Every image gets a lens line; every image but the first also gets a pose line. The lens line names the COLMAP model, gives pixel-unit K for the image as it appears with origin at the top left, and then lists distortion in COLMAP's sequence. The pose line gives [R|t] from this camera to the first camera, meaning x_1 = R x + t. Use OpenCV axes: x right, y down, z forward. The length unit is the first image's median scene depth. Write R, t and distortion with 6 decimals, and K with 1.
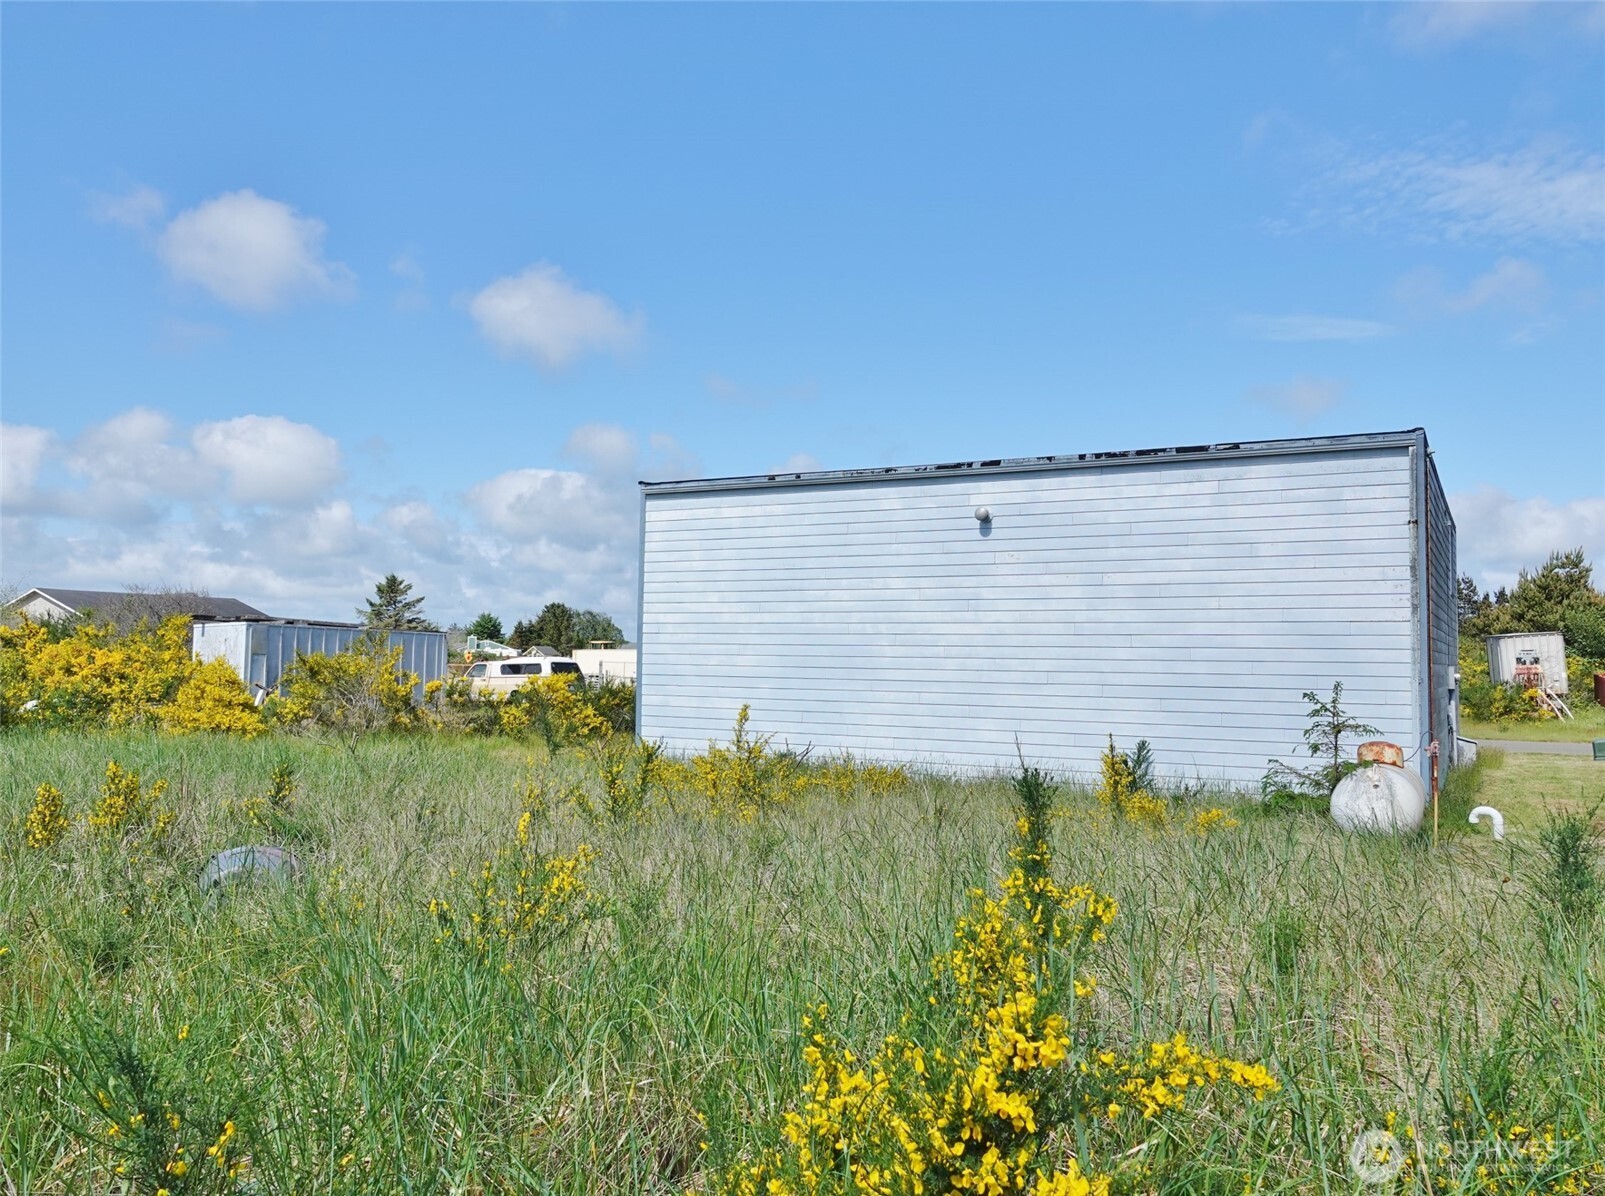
lens RADIAL K [[1254.6, 0, 779.7], [0, 1254.6, 581.7], [0, 0, 1]] dist [0.022477, -0.028312]
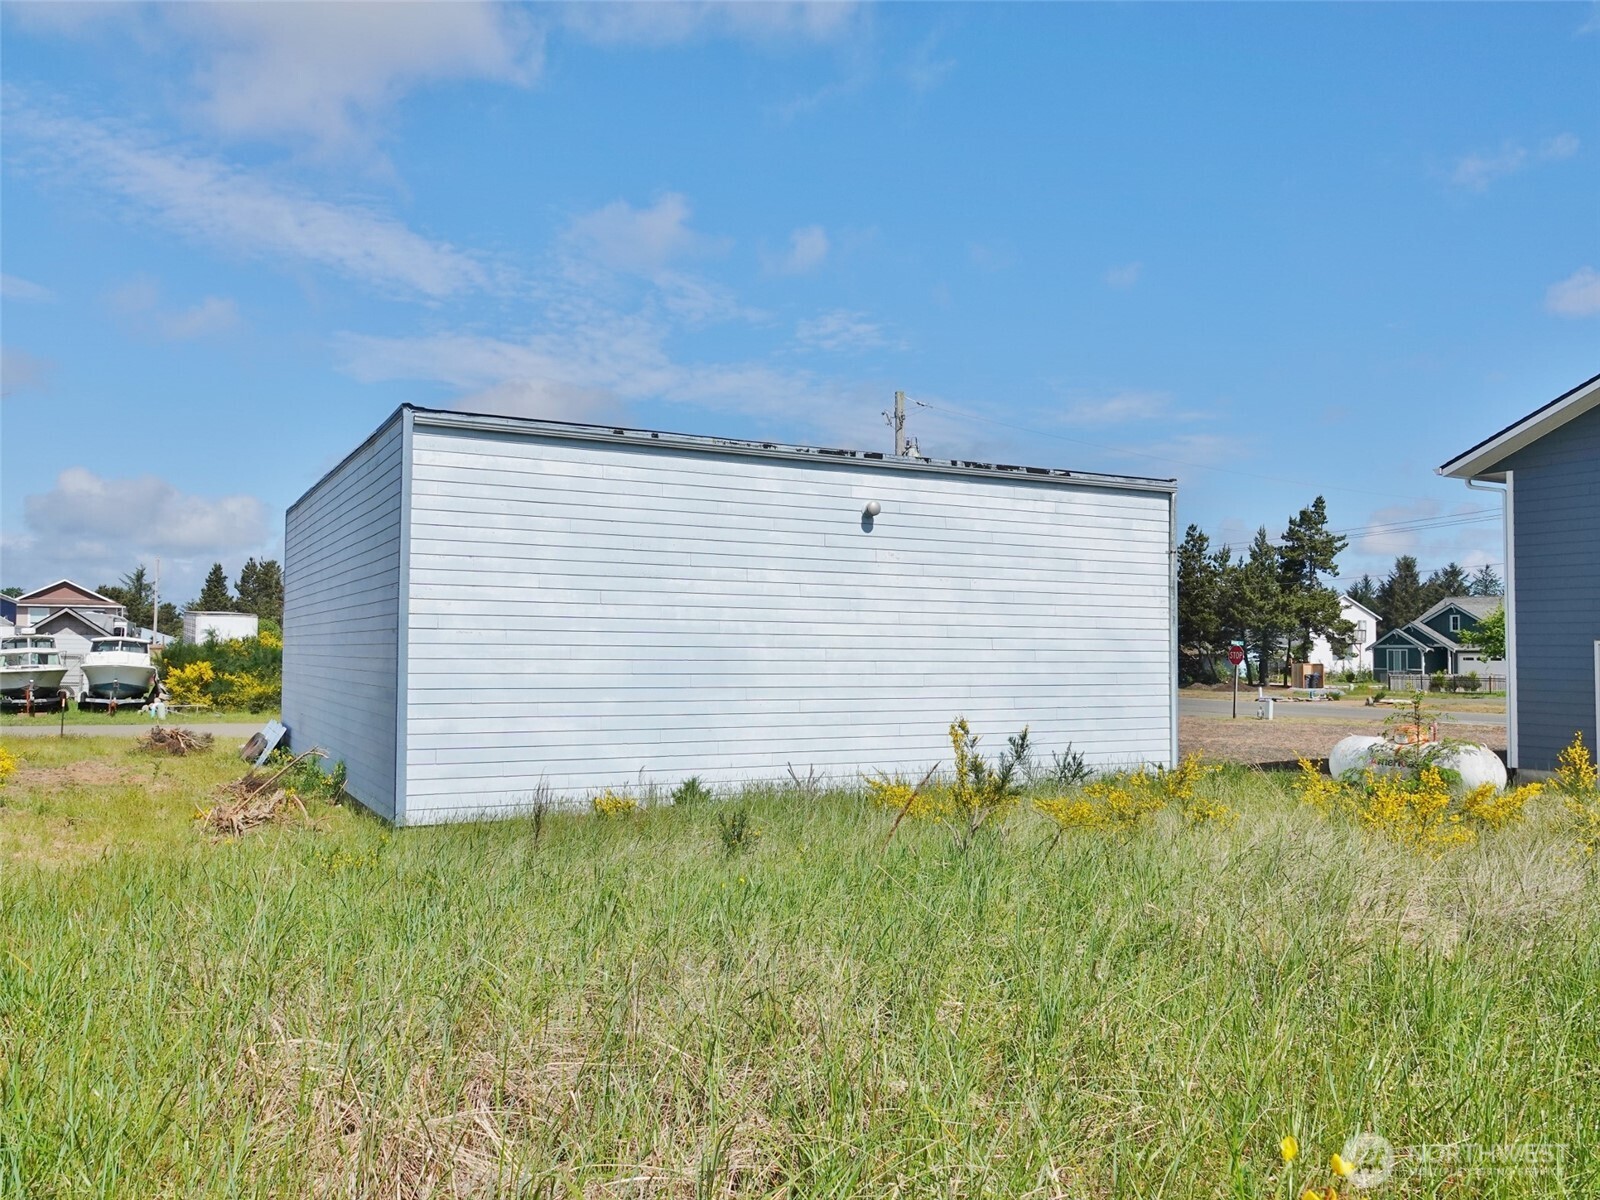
lens RADIAL K [[1250.7, 0, 799.5], [0, 1250.7, 598.2], [0, 0, 1]] dist [0.022477, -0.028312]
pose [[0.543761, 0.030129, 0.838699, -0.574100], [-0.050094, 0.998739, -0.003400, 0.016949], [-0.837743, -0.040165, 0.544585, 0.465579]]
